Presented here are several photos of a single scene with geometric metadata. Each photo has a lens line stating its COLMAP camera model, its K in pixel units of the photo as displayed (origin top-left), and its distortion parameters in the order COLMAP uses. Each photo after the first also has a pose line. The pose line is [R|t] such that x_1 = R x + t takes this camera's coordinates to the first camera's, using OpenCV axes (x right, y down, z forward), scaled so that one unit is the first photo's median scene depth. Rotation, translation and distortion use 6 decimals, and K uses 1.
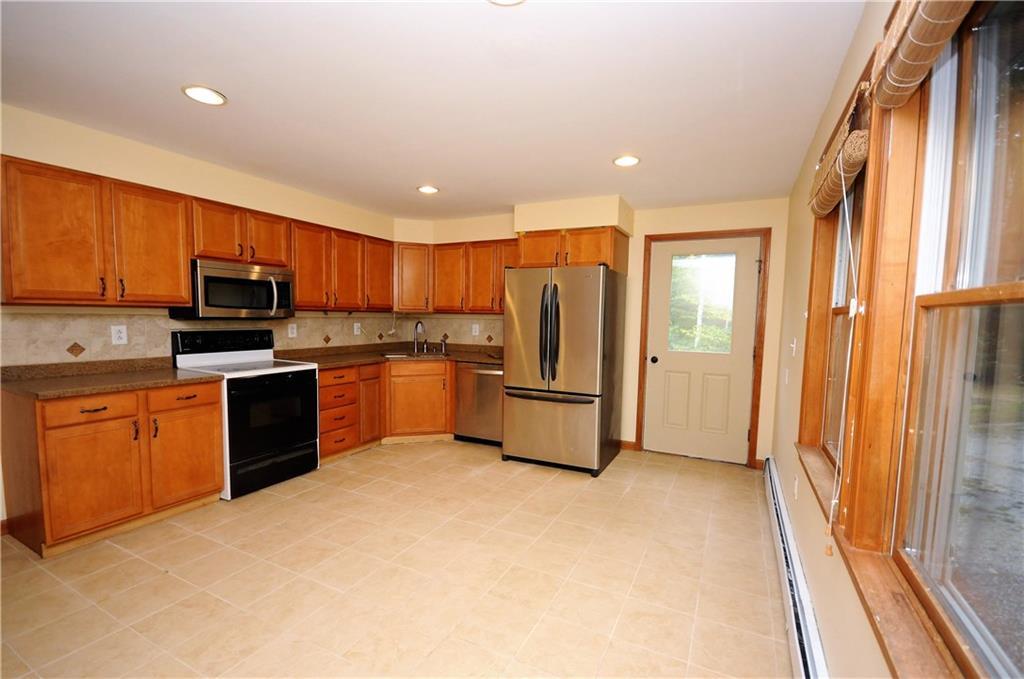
lens RADIAL K [[449.8, 0, 516.4], [0, 449.8, 347.4], [0, 0, 1]] dist [-0.001339, -0.000136]
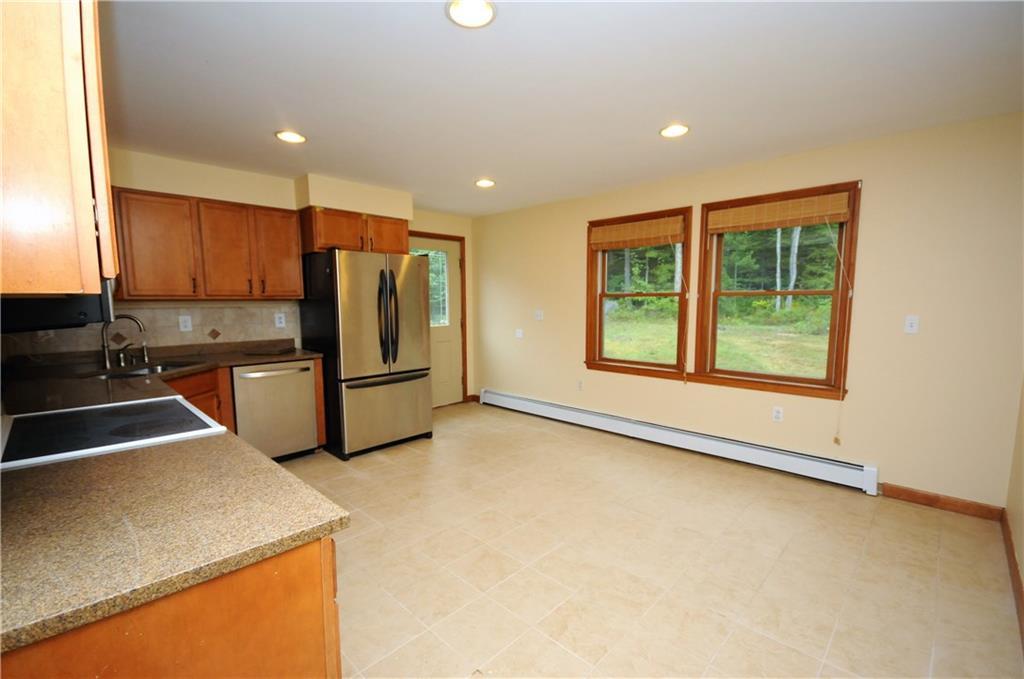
lens RADIAL K [[449.8, 0, 513.2], [0, 449.8, 336.1], [0, 0, 1]] dist [-0.001339, -0.000136]
pose [[0.310142, -0.098675, 0.945556, -0.768716], [0.078356, 0.993868, 0.078016, -0.044651], [-0.947456, 0.049894, 0.315972, 0.384741]]
